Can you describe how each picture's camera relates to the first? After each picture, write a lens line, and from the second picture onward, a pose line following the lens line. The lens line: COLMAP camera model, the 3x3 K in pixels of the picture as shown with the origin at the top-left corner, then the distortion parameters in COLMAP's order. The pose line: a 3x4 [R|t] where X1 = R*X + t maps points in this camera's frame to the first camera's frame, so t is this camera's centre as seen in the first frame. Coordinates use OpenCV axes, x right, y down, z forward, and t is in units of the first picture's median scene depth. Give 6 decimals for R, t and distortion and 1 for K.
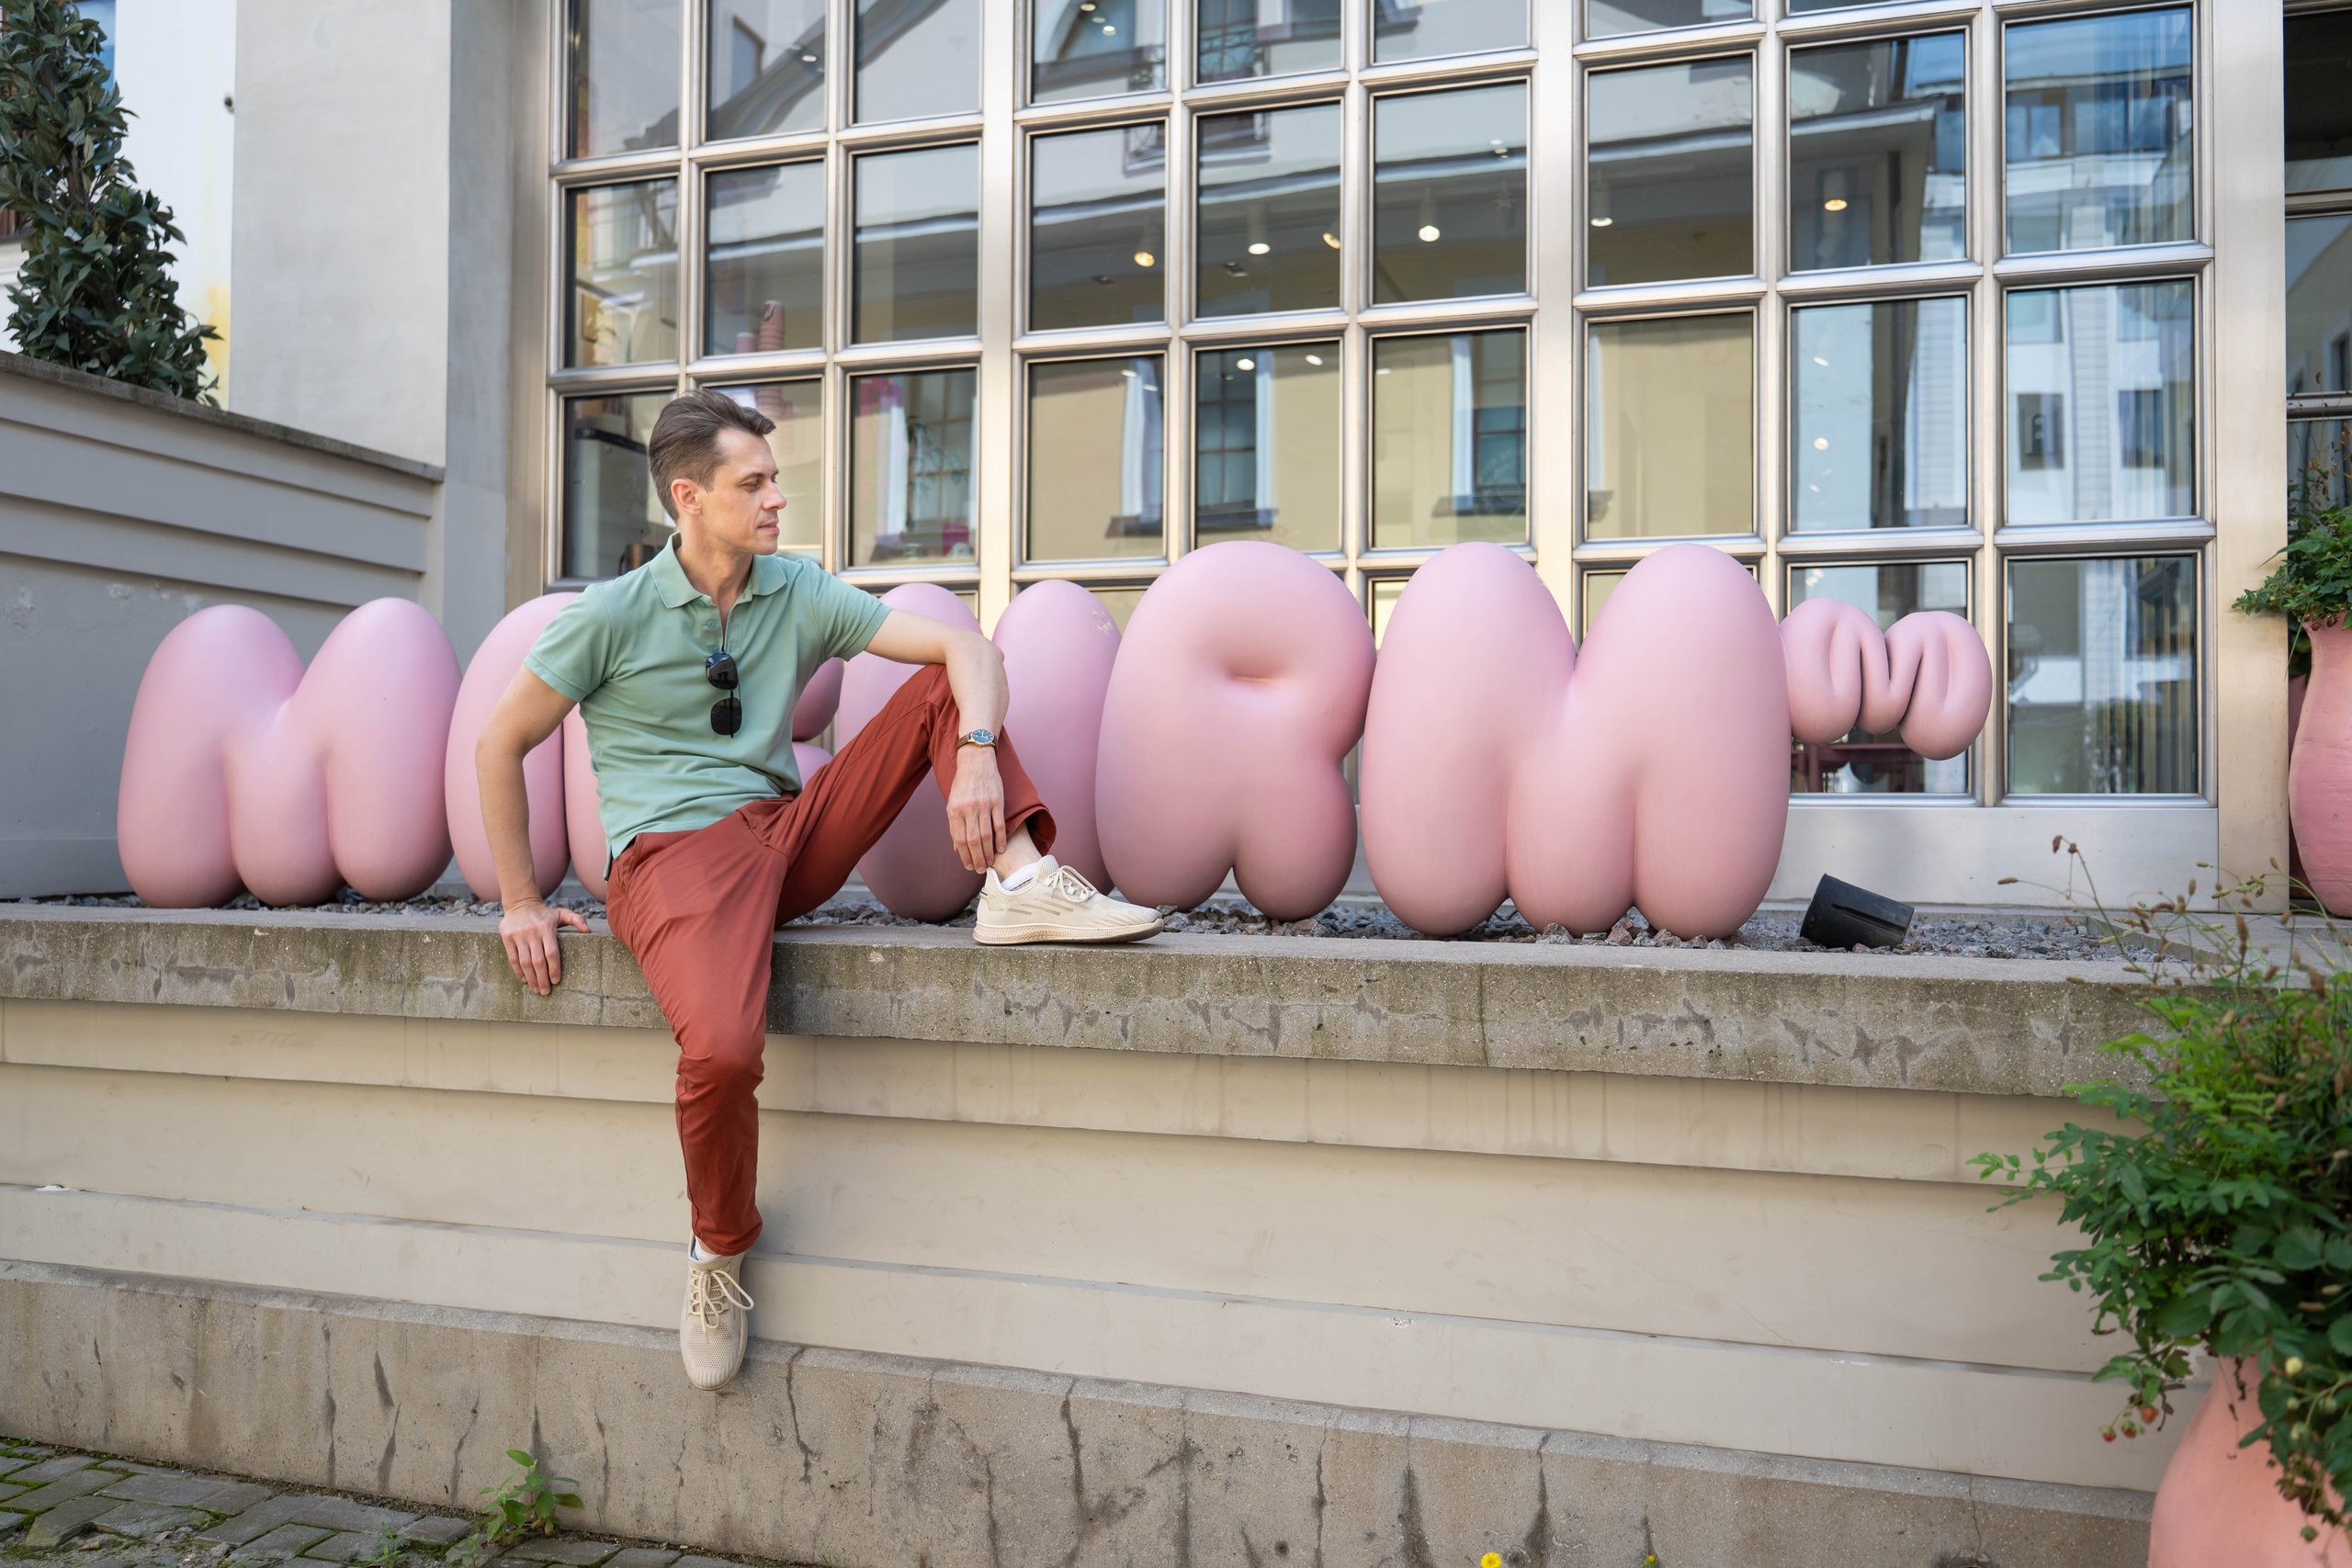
lens RADIAL K [[2058.1, 0, 1131.7], [0, 2058.1, 776.6], [0, 0, 1]] dist [0.009596, -0.009616]
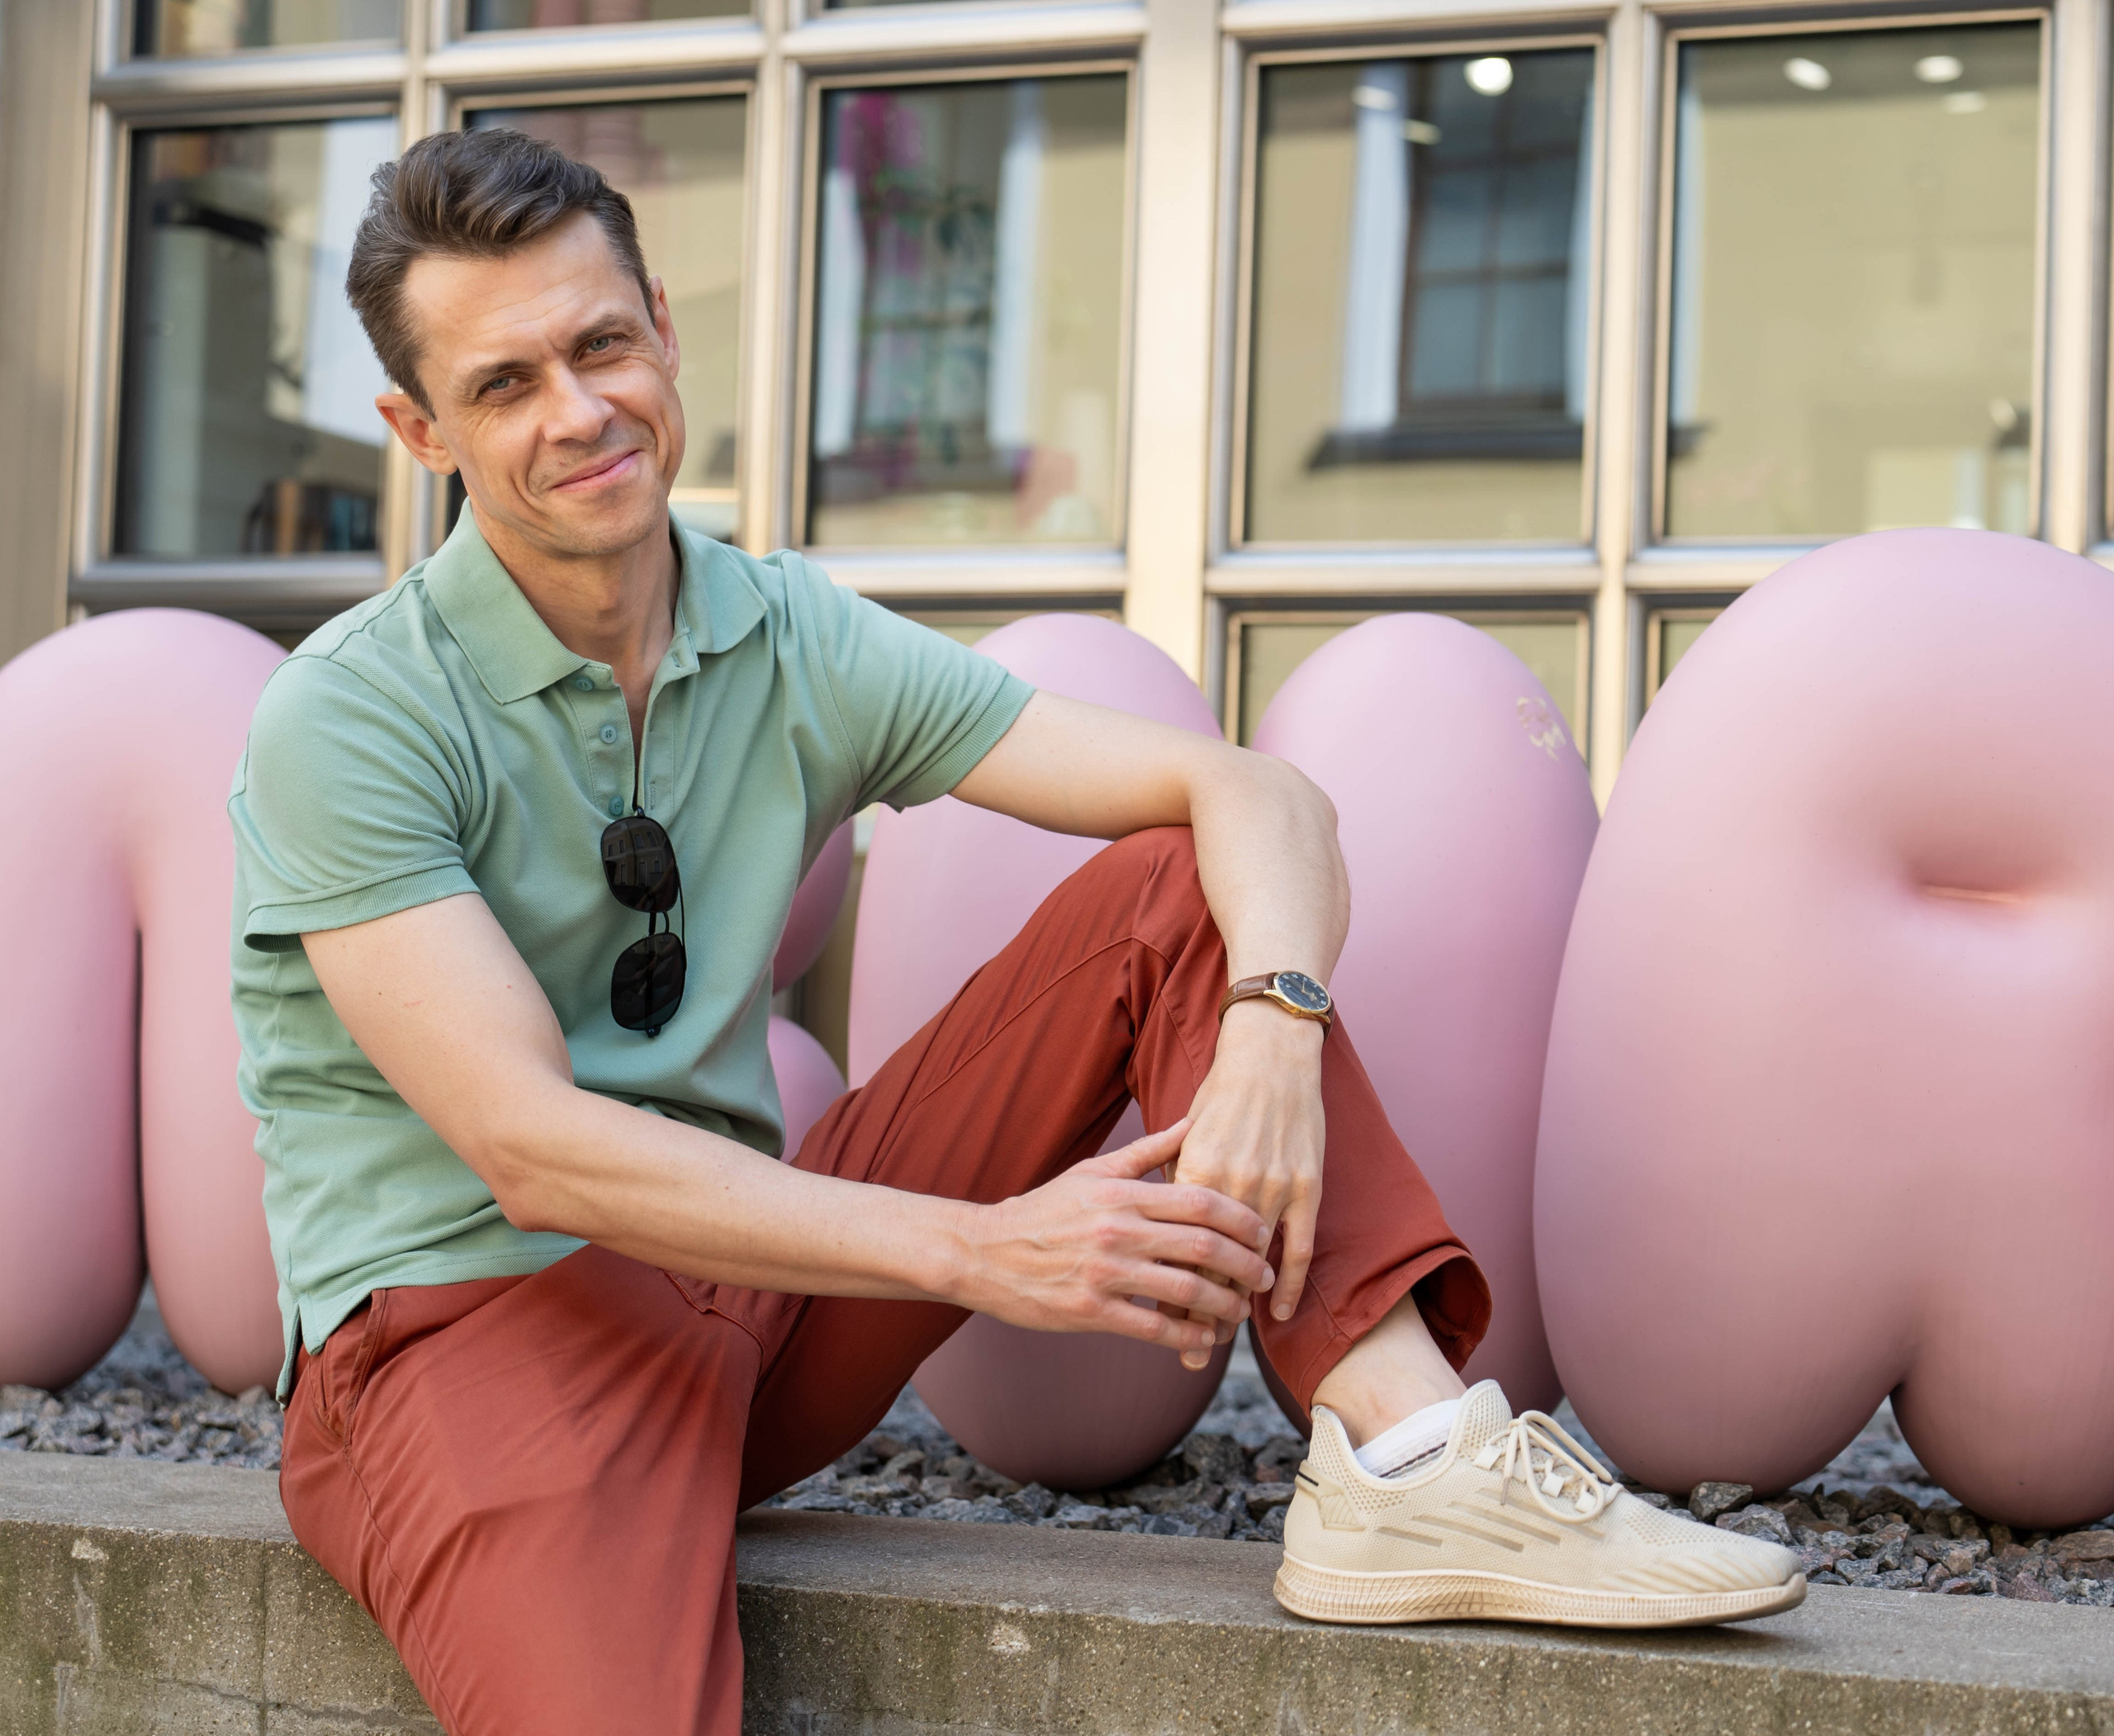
lens RADIAL K [[4611.4, 0, 1060.1], [0, 4611.4, 871.8], [0, 0, 1]] dist [0.004994, 0.000000]
pose [[0.998360, 0.025721, -0.051146, -0.075096], [-0.027093, 0.999287, -0.026314, -0.028516], [0.050433, 0.027657, 0.998344, 0.165576]]
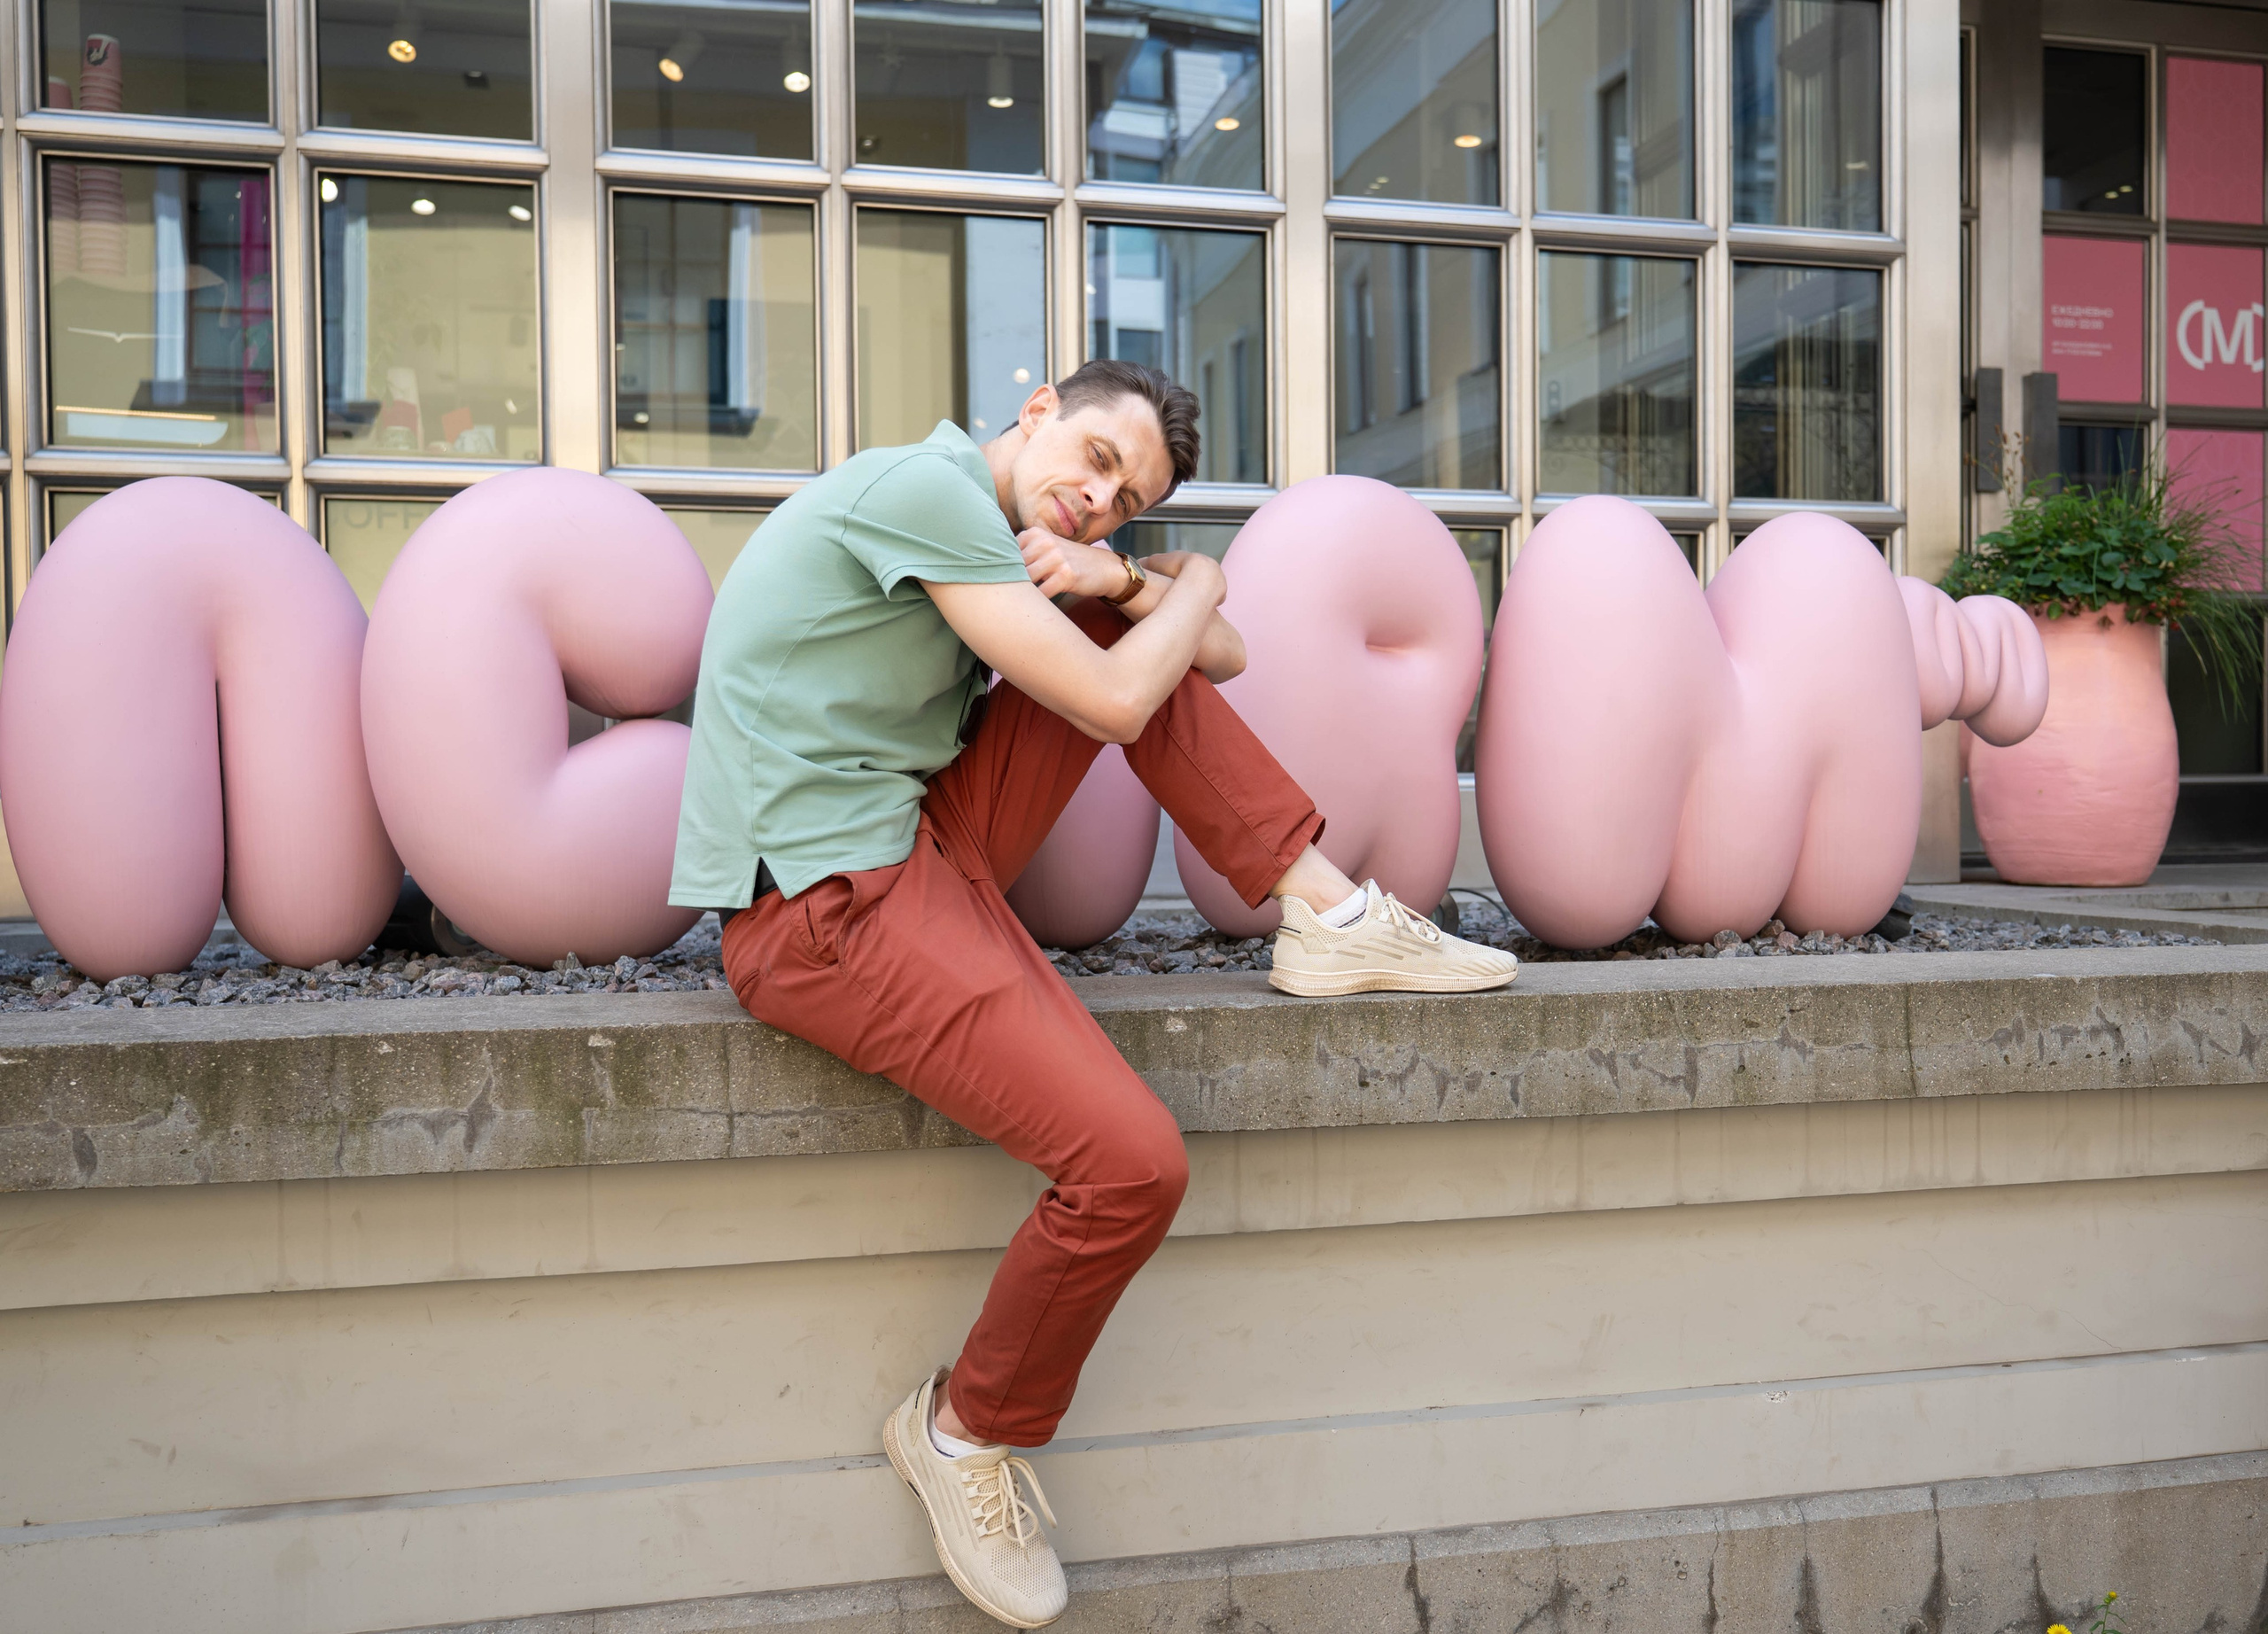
lens RADIAL K [[2384.6, 0, 1136.3], [0, 2384.6, 807.4], [0, 0, 1]] dist [0.005359, 0.000000]
pose [[0.808660, -0.020738, 0.587911, -0.627697], [0.000227, 0.999389, 0.034939, -0.019537], [-0.588277, -0.028121, 0.808171, 0.318322]]
